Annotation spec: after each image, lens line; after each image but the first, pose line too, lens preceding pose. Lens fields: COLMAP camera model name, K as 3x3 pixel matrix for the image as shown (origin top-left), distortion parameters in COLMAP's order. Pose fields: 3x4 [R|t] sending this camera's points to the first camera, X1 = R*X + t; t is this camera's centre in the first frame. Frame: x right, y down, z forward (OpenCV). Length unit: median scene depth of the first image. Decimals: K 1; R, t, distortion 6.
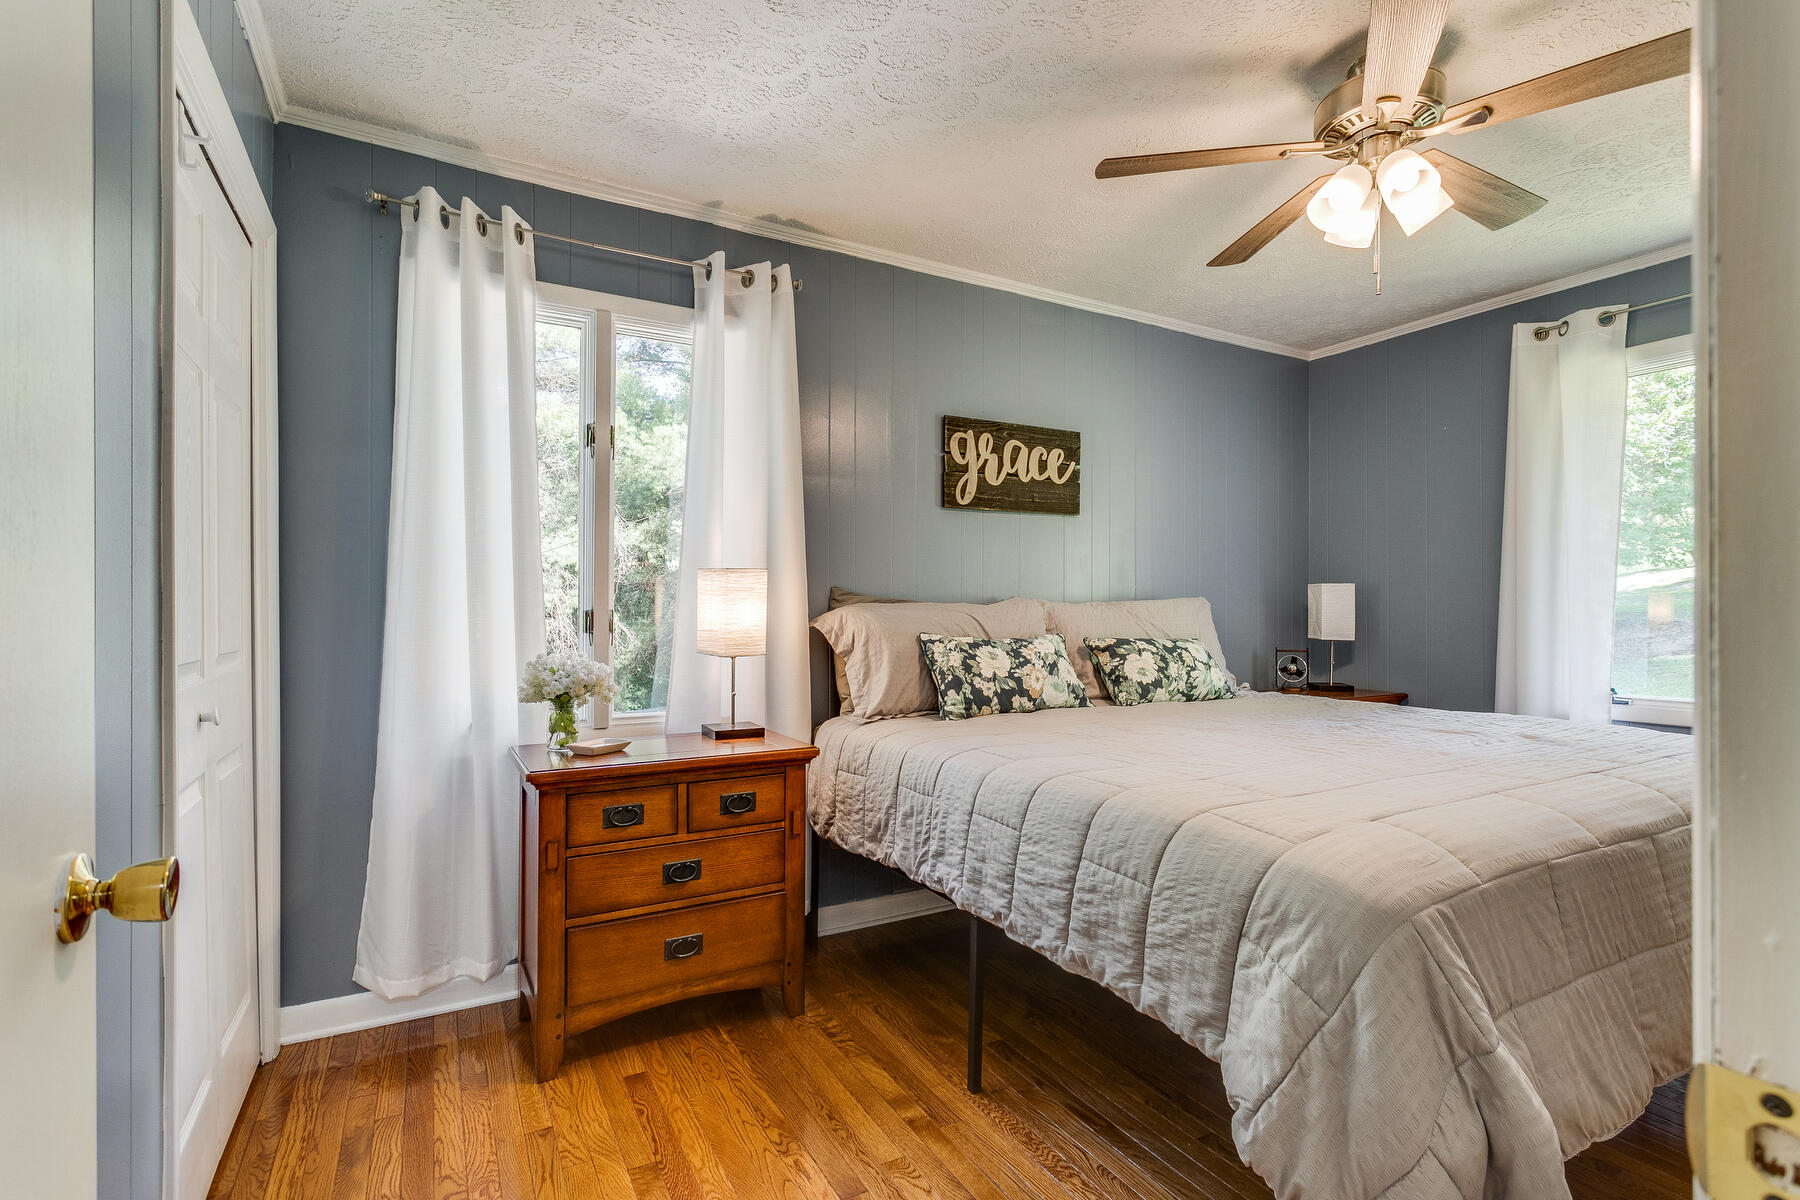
lens RADIAL K [[851.6, 0, 911.1], [0, 851.6, 603.7], [0, 0, 1]] dist [0.005289, 0.000364]
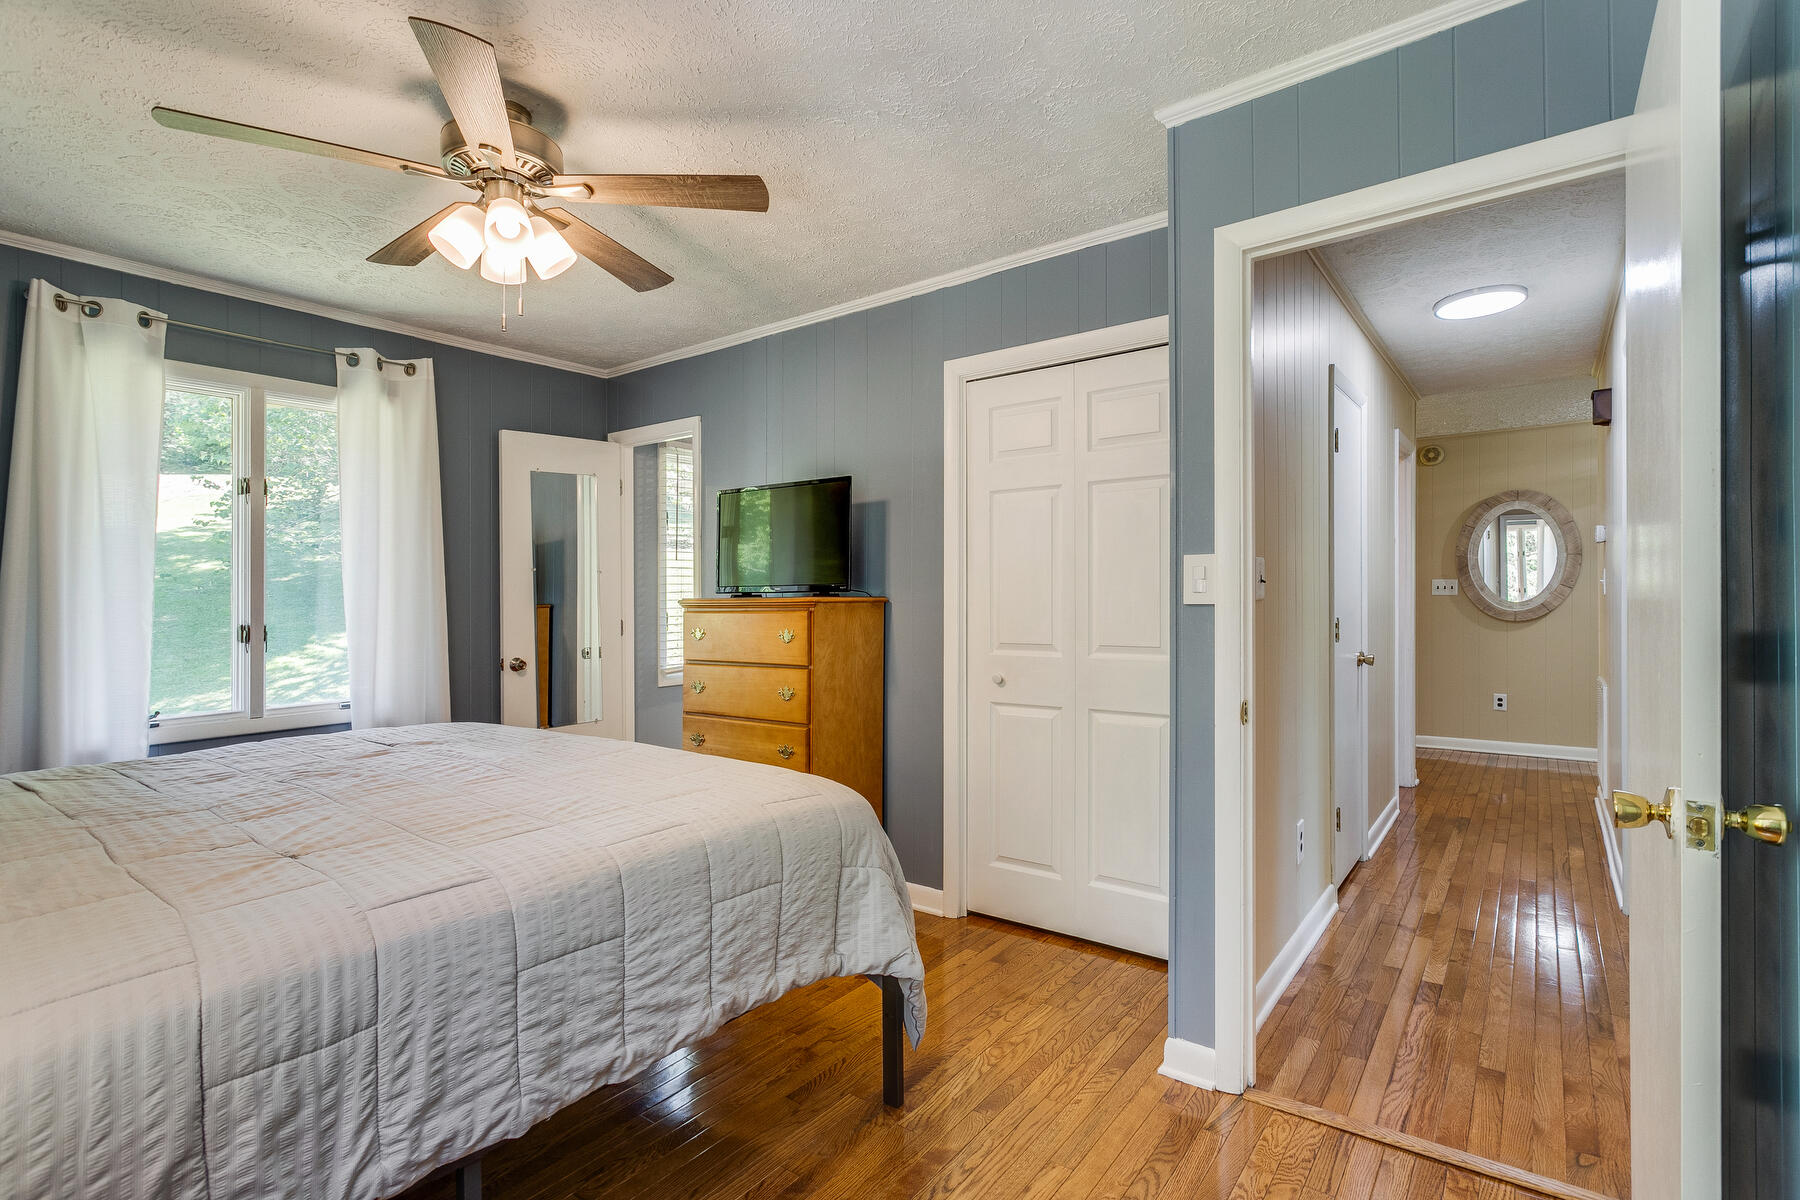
lens RADIAL K [[851.6, 0, 909.6], [0, 851.6, 602.4], [0, 0, 1]] dist [0.005289, 0.000364]
pose [[-0.404094, 0.002663, 0.914714, -0.586798], [0.007653, 0.999971, 0.000469, -0.025358], [-0.914685, 0.007190, -0.404103, 0.929353]]
